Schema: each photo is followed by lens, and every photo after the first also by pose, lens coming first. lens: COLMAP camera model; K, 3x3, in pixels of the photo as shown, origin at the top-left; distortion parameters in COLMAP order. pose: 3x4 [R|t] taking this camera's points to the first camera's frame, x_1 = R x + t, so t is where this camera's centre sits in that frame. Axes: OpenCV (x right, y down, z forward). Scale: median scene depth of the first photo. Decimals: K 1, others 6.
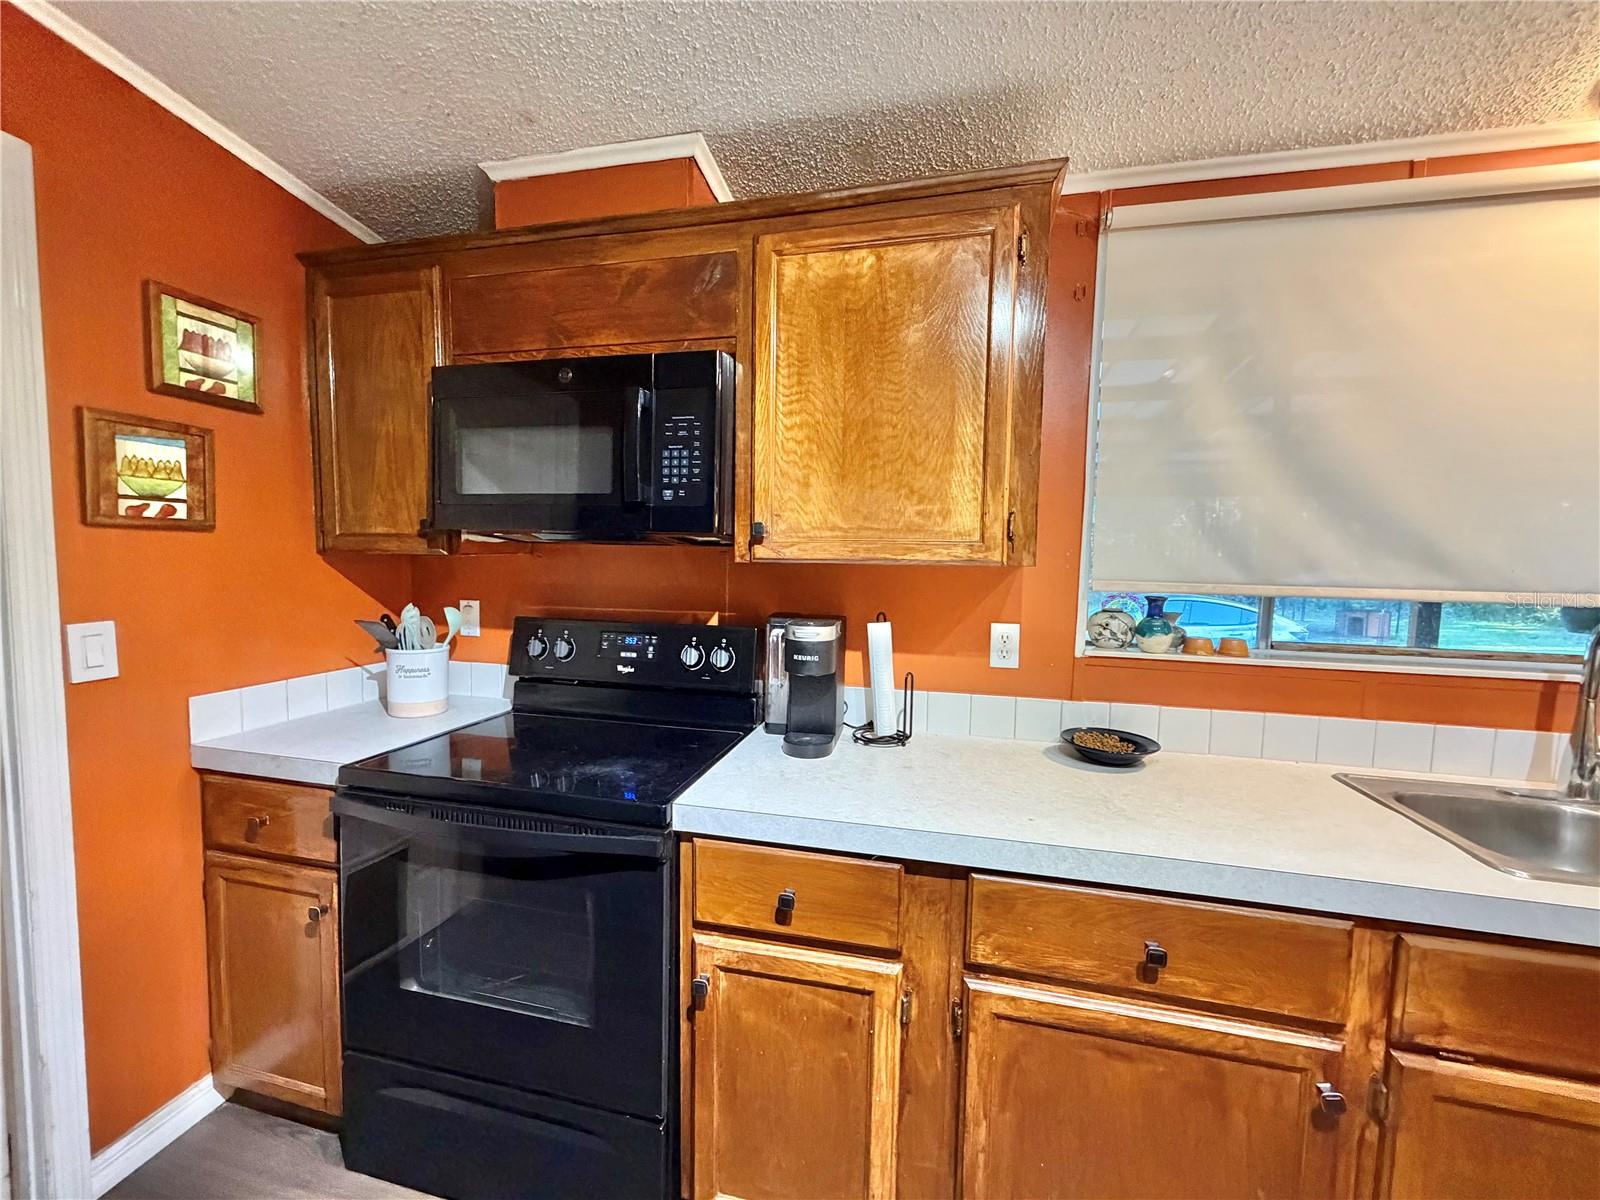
lens RADIAL K [[640.4, 0, 792.2], [0, 640.4, 600.4], [0, 0, 1]] dist [0.001947, 0.000163]
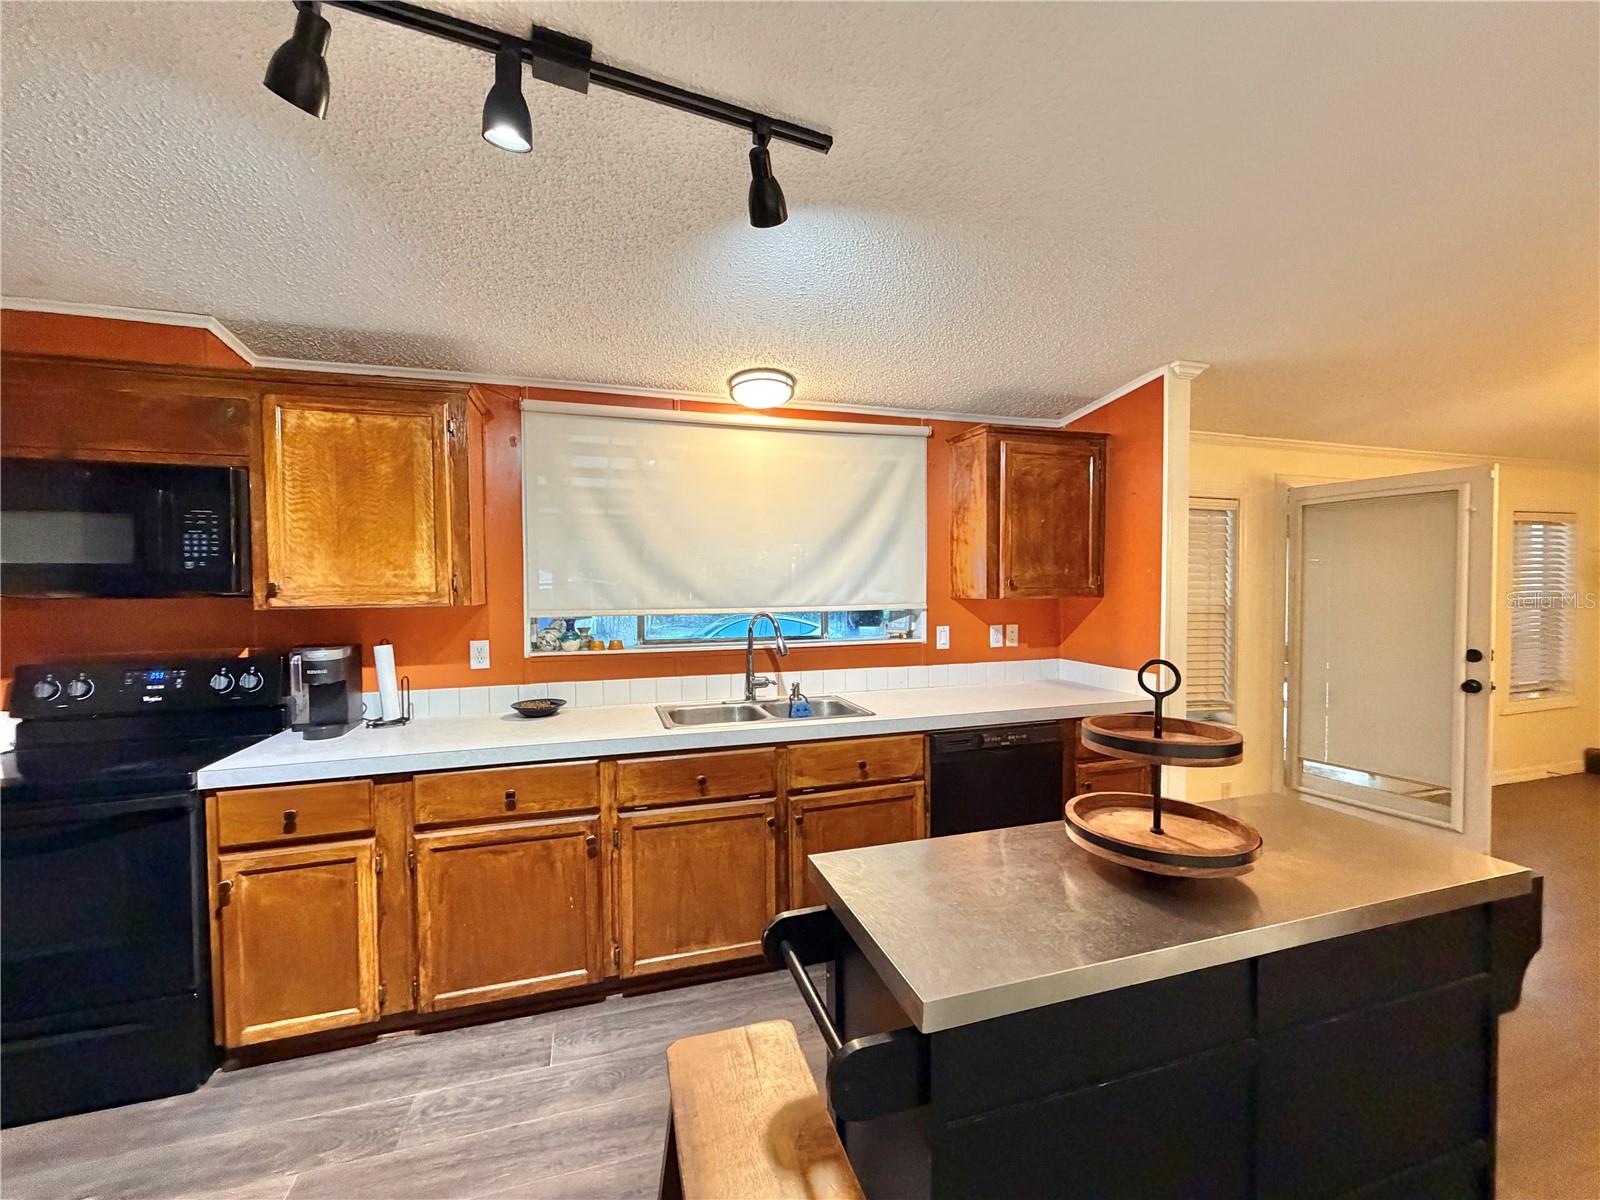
lens RADIAL K [[640.4, 0, 792.2], [0, 640.4, 600.4], [0, 0, 1]] dist [0.001947, 0.000163]
pose [[0.860858, -0.037414, 0.507469, 0.236827], [0.059511, 0.997852, -0.027383, 0.031759], [-0.505354, 0.053773, 0.861235, -0.913894]]
